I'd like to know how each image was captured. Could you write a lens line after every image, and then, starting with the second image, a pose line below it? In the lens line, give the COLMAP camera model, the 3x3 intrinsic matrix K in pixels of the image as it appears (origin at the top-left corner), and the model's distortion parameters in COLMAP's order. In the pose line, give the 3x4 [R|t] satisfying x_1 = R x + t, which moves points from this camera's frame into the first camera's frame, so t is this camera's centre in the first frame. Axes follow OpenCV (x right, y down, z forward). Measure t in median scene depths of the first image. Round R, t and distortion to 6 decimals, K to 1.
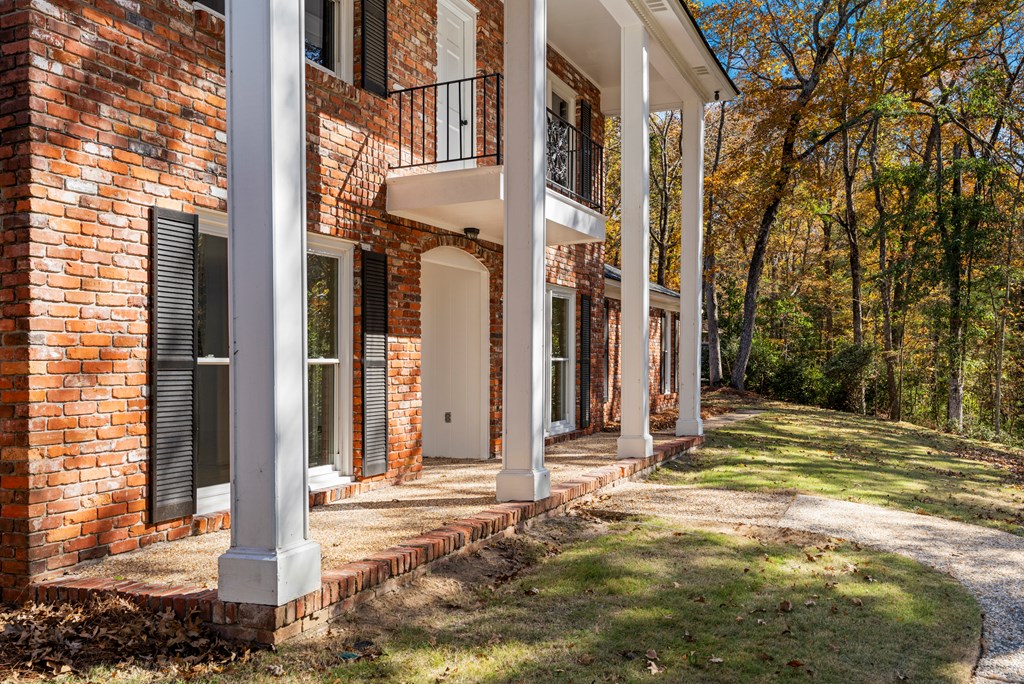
lens RADIAL K [[907.2, 0, 510.8], [0, 907.2, 348.9], [0, 0, 1]] dist [0.009006, 0.002198]
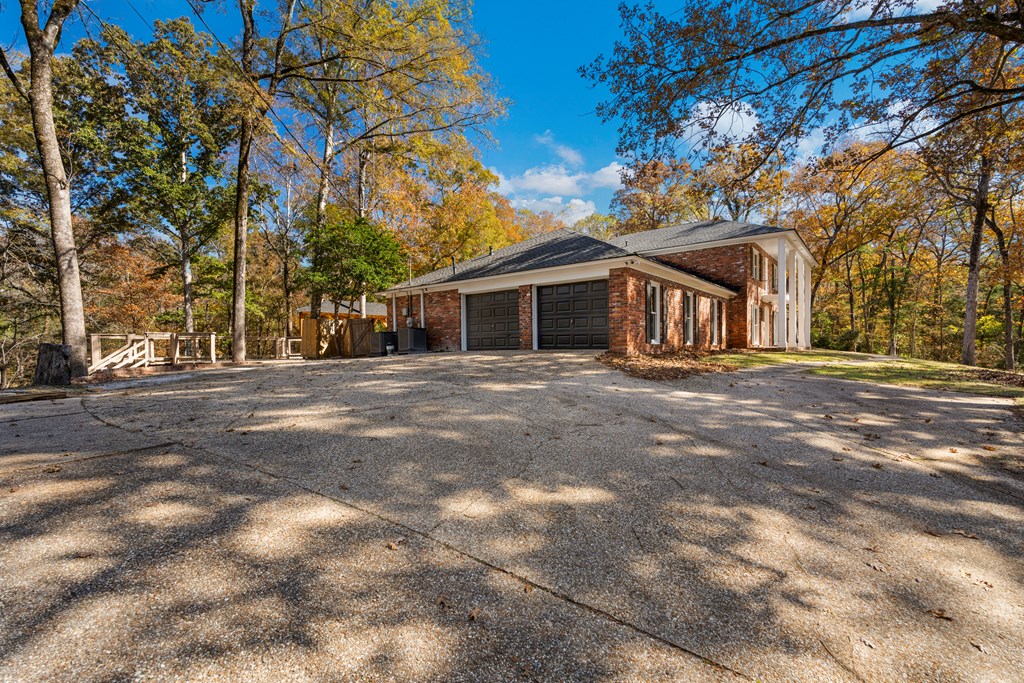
lens RADIAL K [[447.9, 0, 512.1], [0, 447.9, 343.1], [0, 0, 1]] dist [-0.001593, -0.000120]
pose [[0.960838, -0.008668, -0.276975, -0.856054], [0.010452, 0.999933, 0.004966, 0.060570], [0.276914, -0.007666, 0.960864, -2.140821]]
